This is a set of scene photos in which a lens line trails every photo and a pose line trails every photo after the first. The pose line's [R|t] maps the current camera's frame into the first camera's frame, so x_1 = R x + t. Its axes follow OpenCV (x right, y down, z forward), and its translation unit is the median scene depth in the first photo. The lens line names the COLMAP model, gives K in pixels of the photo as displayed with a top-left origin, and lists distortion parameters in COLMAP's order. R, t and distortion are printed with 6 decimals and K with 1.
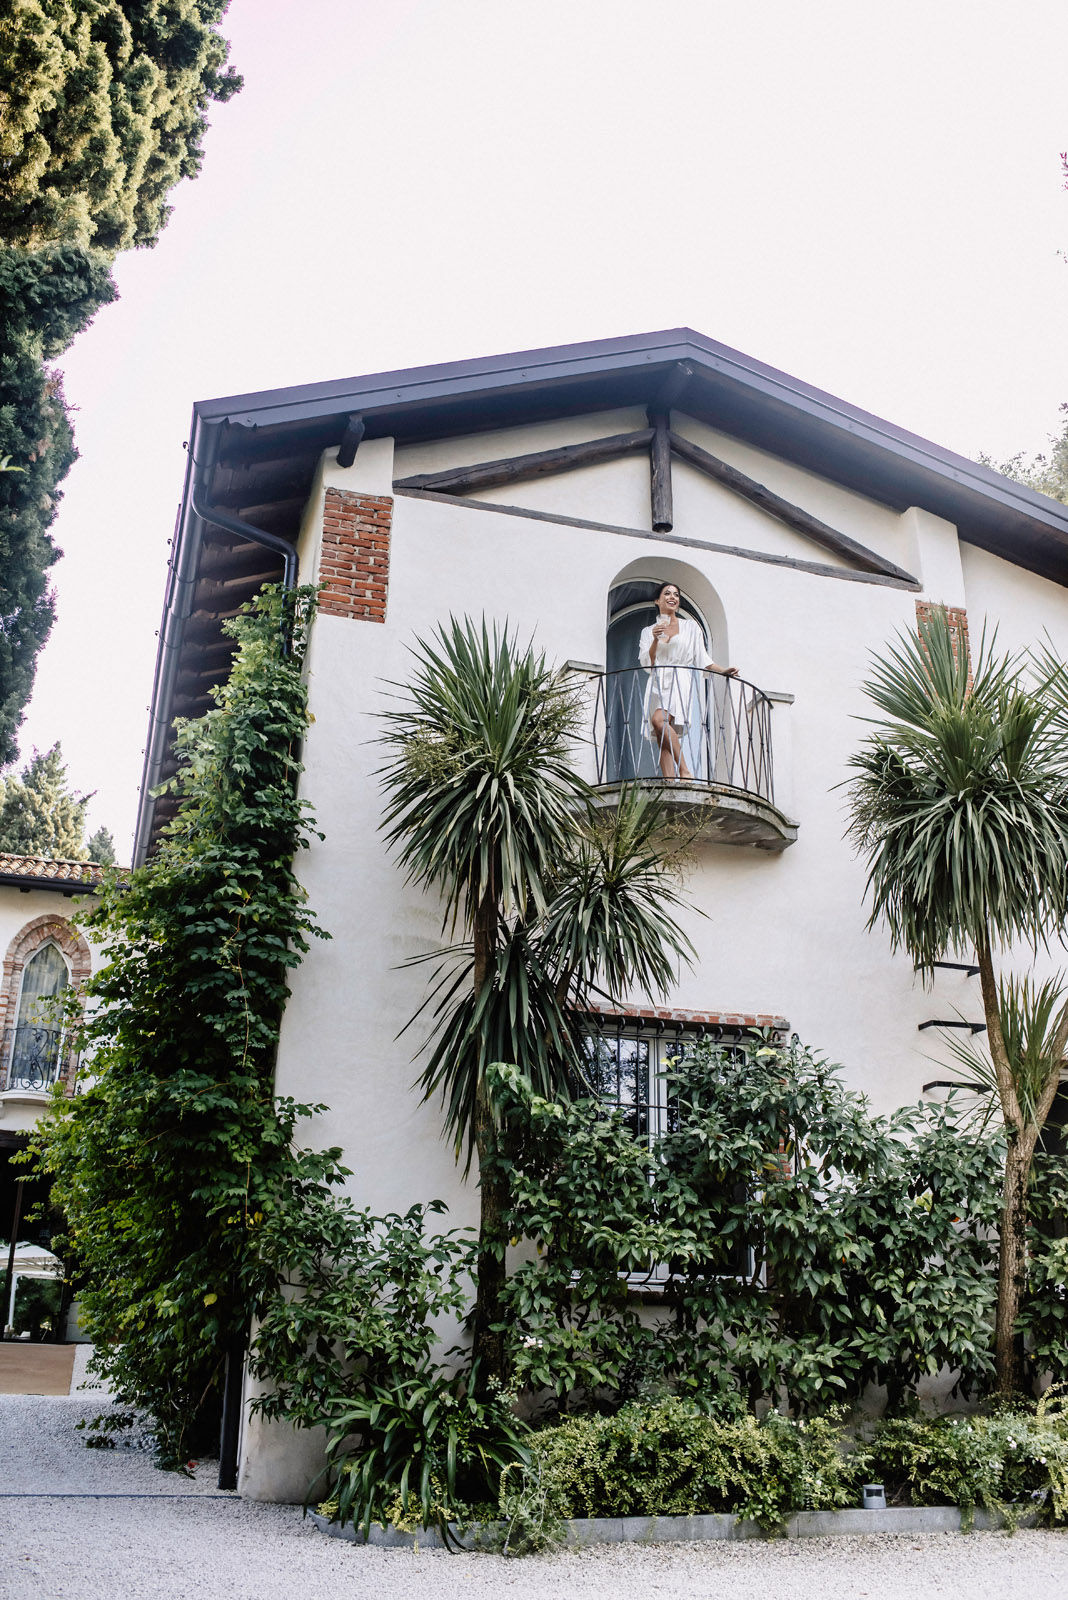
lens RADIAL K [[1555.8, 0, 534.0], [0, 1555.8, 800.0], [0, 0, 1]] dist [-0.079146, 0.025149]
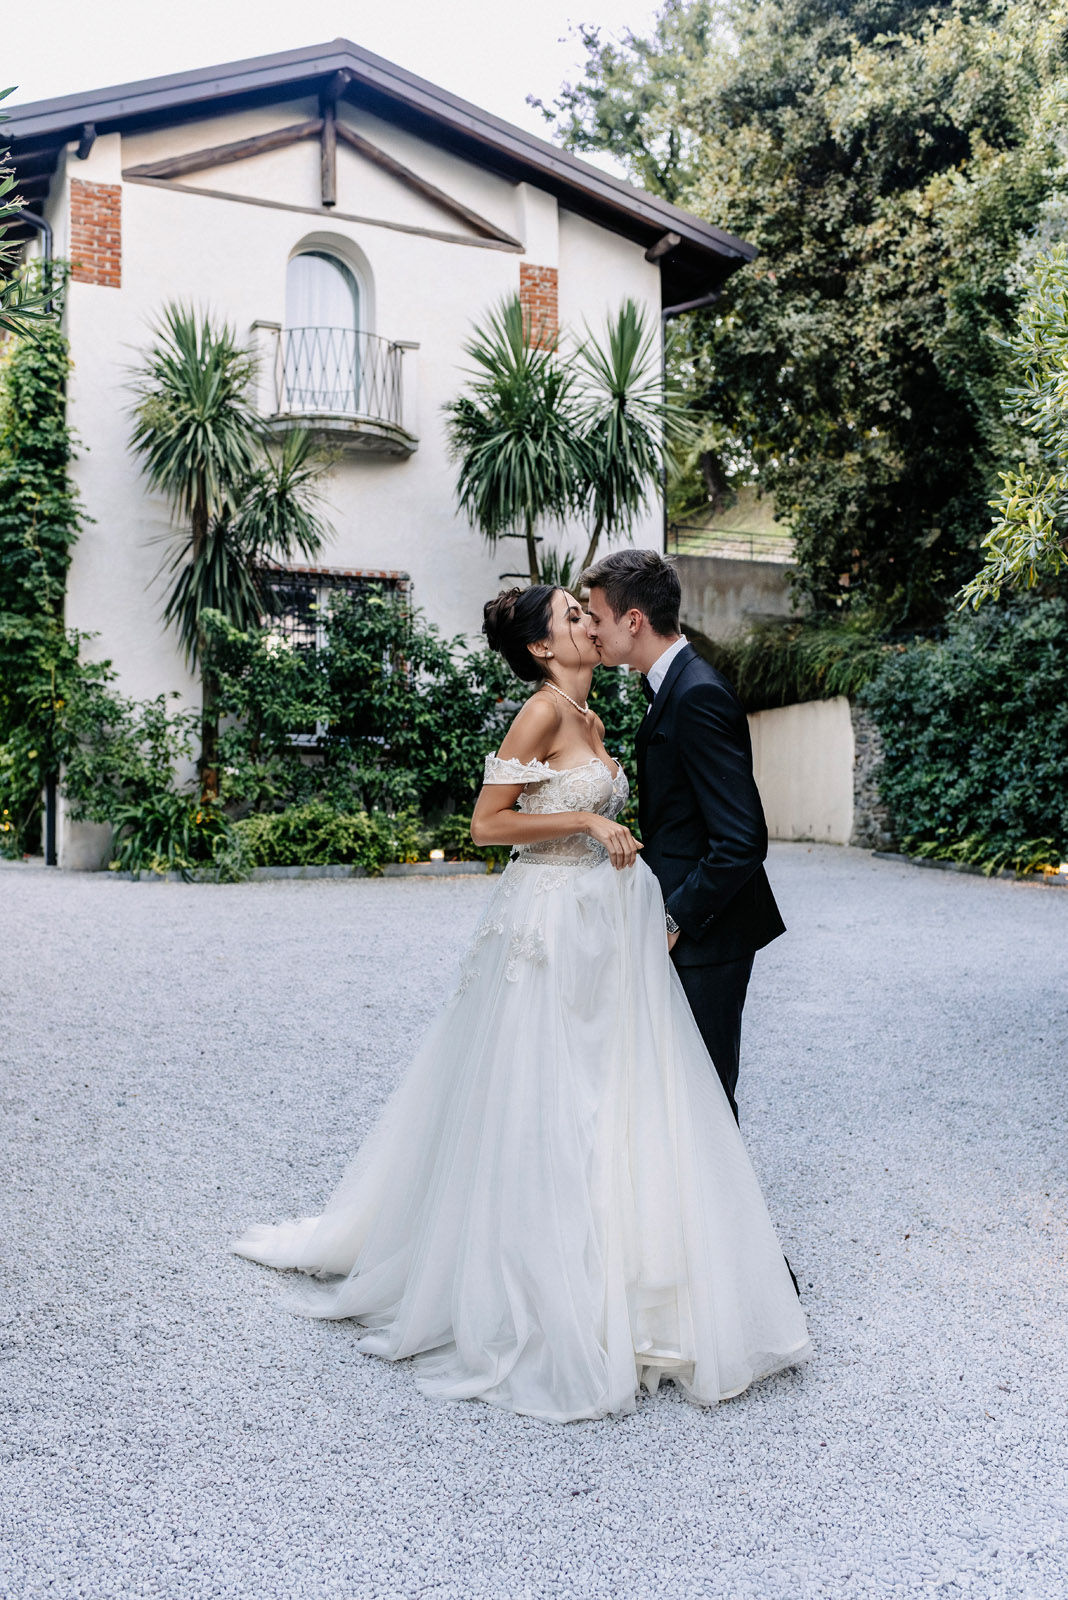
lens RADIAL K [[1658.8, 0, 534.0], [0, 1658.8, 800.0], [0, 0, 1]] dist [0.016634, 0.029412]
pose [[0.991524, -0.019565, 0.128442, 0.083060], [-0.021218, 0.950939, 0.308650, -0.173634], [-0.128179, -0.308759, 0.942464, -0.705591]]
